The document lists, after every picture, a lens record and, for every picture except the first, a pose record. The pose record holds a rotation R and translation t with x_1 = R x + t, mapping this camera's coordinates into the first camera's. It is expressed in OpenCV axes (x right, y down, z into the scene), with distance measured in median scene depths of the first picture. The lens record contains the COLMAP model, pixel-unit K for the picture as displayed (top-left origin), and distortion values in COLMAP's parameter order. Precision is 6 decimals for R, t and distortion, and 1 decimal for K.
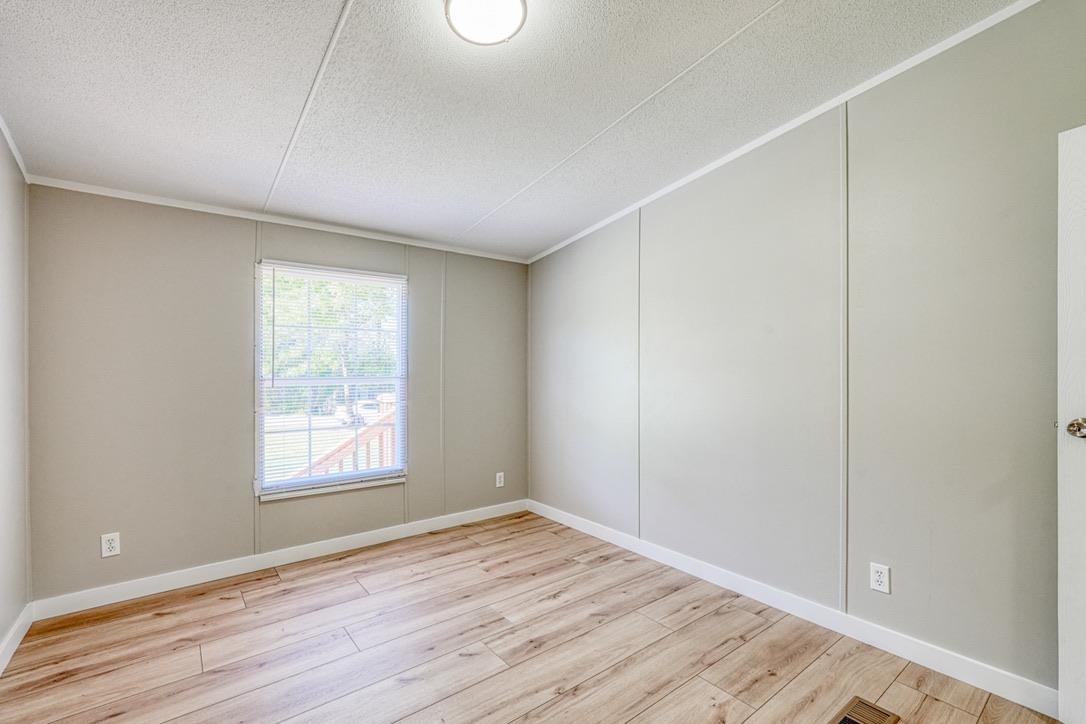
lens RADIAL K [[475.2, 0, 553.8], [0, 475.2, 362.5], [0, 0, 1]] dist [-0.009428, 0.001539]
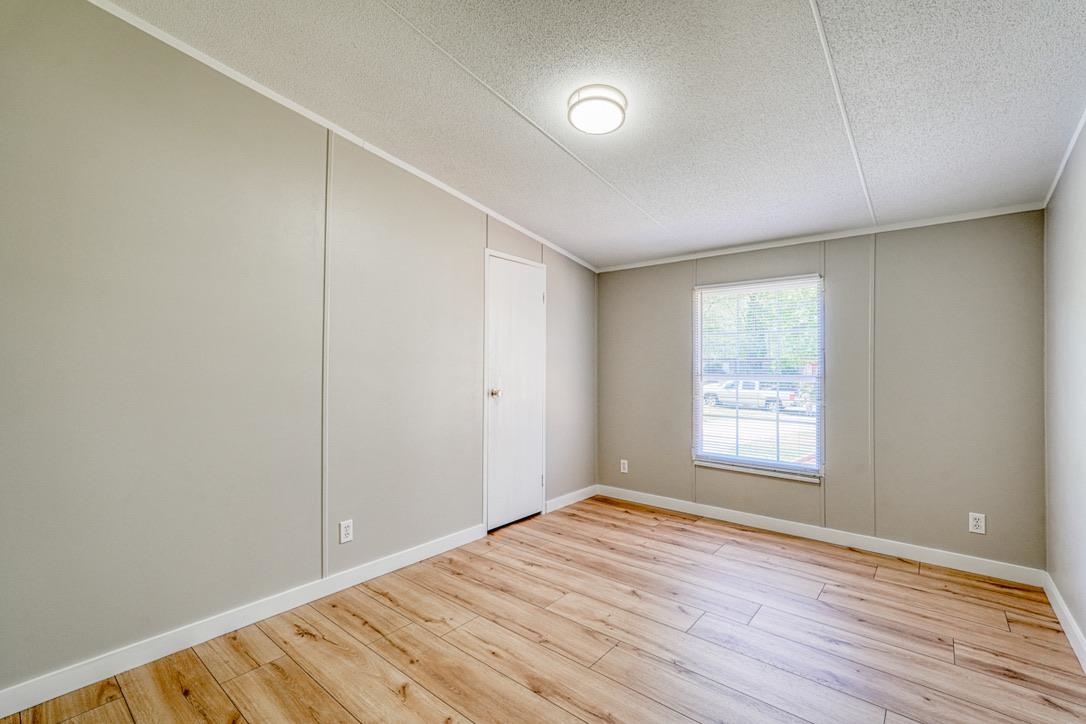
lens RADIAL K [[475.2, 0, 553.8], [0, 475.2, 362.5], [0, 0, 1]] dist [-0.009428, 0.001539]
pose [[0.212204, -0.008784, -0.977186, 0.574661], [0.004027, 0.999959, -0.008114, 0.008396], [0.977217, -0.002213, 0.212230, 0.282971]]
